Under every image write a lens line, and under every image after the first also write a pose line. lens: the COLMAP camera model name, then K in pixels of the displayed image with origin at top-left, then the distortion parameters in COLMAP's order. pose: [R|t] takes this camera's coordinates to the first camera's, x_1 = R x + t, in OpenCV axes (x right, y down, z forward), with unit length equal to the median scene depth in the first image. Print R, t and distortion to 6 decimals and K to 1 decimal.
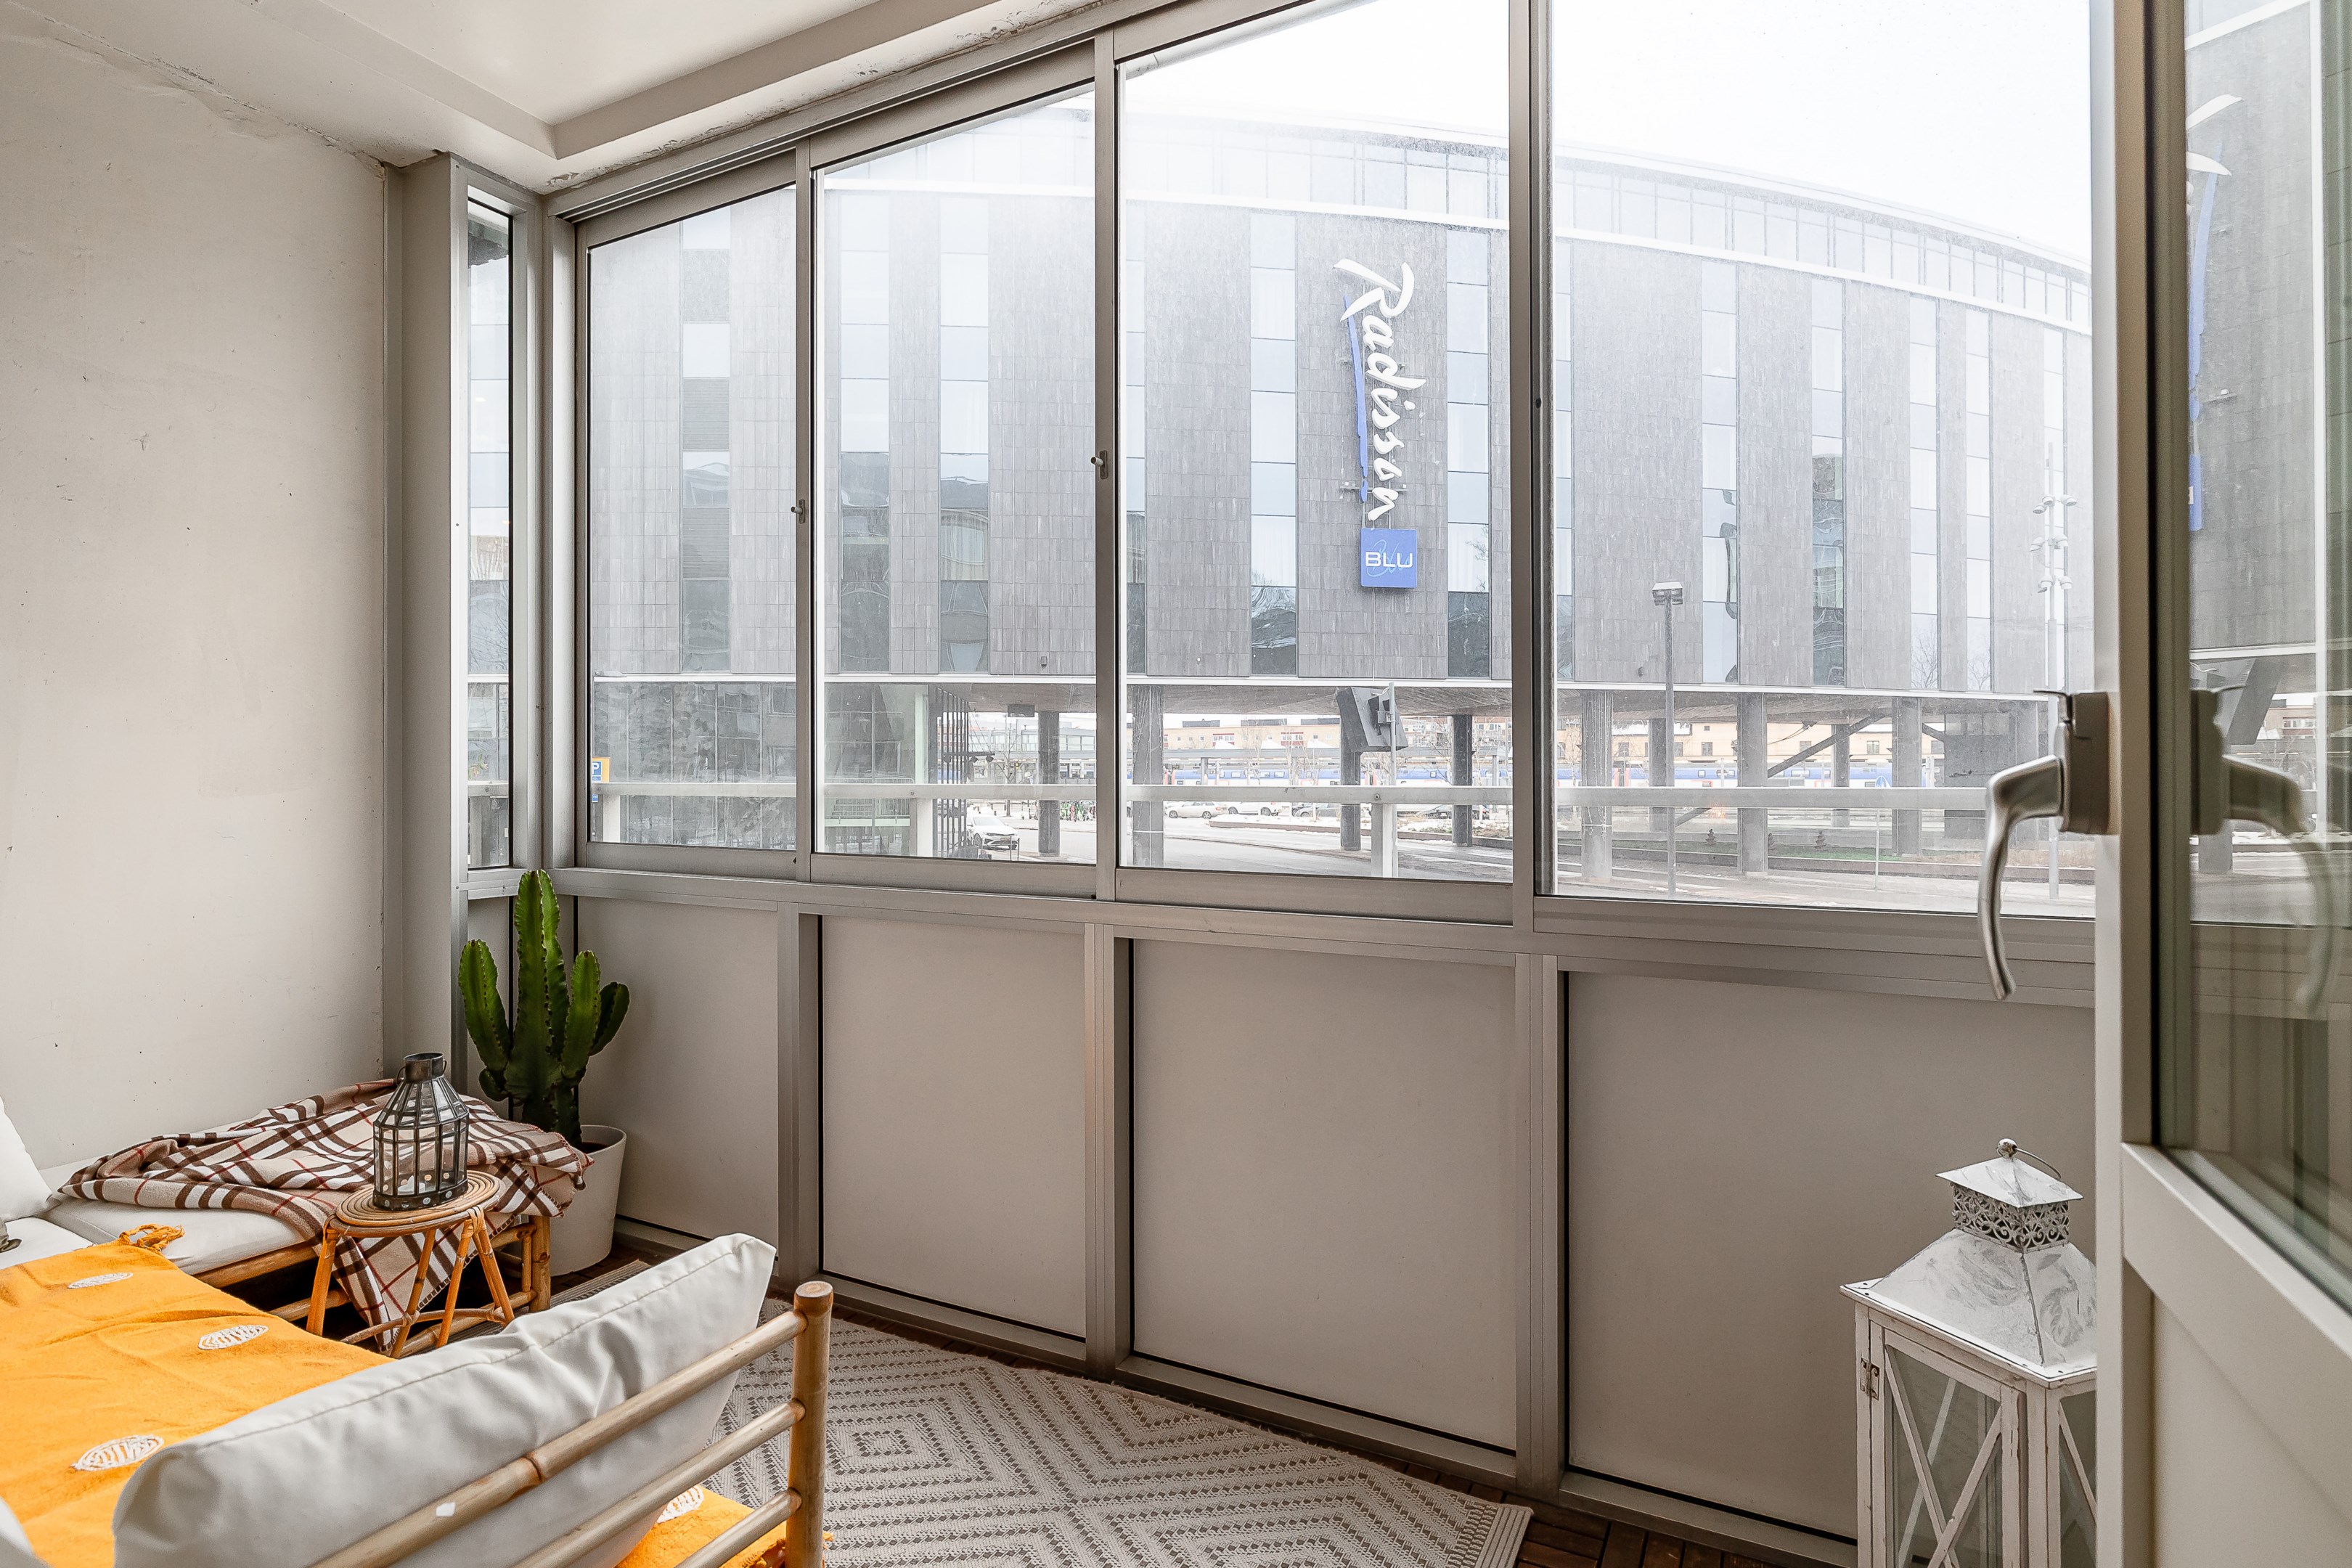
lens RADIAL K [[1201.6, 0, 1176.0], [0, 1201.6, 784.0], [0, 0, 1]] dist [-0.002781, 0.000547]
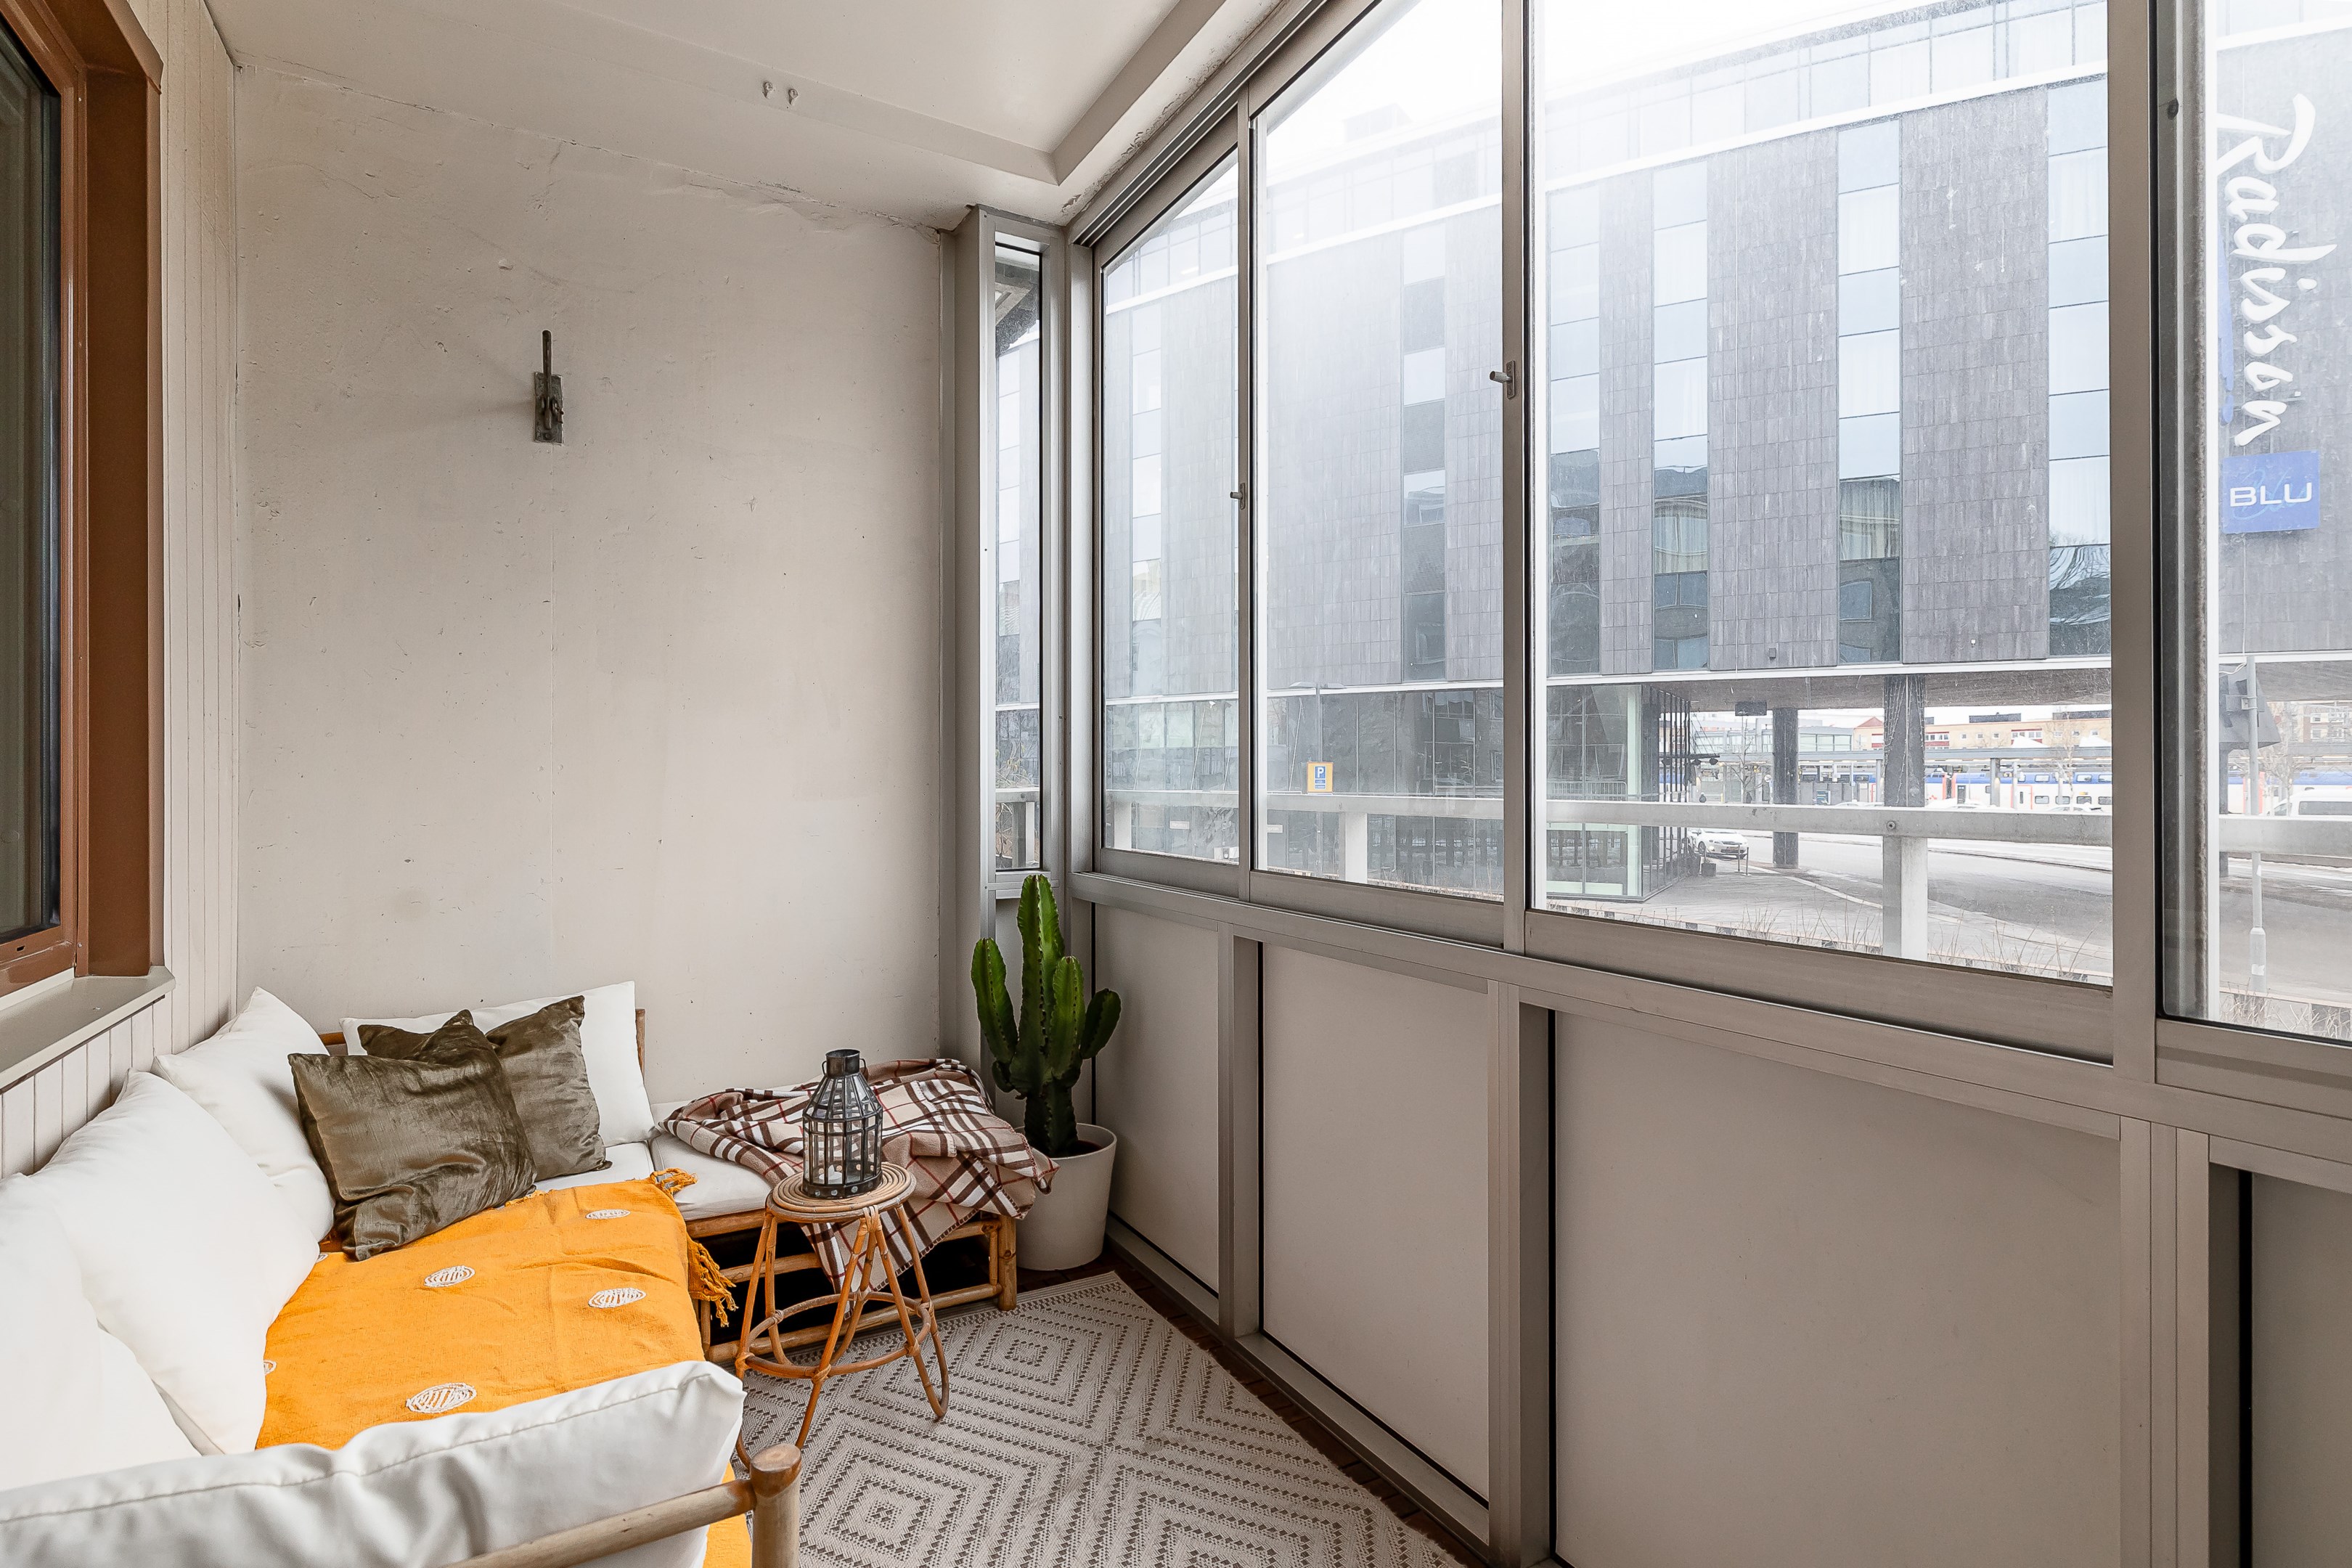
lens RADIAL K [[1184.6, 0, 1232.4], [0, 1184.6, 785.8], [0, 0, 1]] dist [-0.001457, -0.000448]
pose [[0.848863, 0.004933, -0.528590, 0.150514], [-0.005381, 0.999985, 0.000690, -0.006608], [0.528586, 0.002259, 0.848877, 0.217008]]
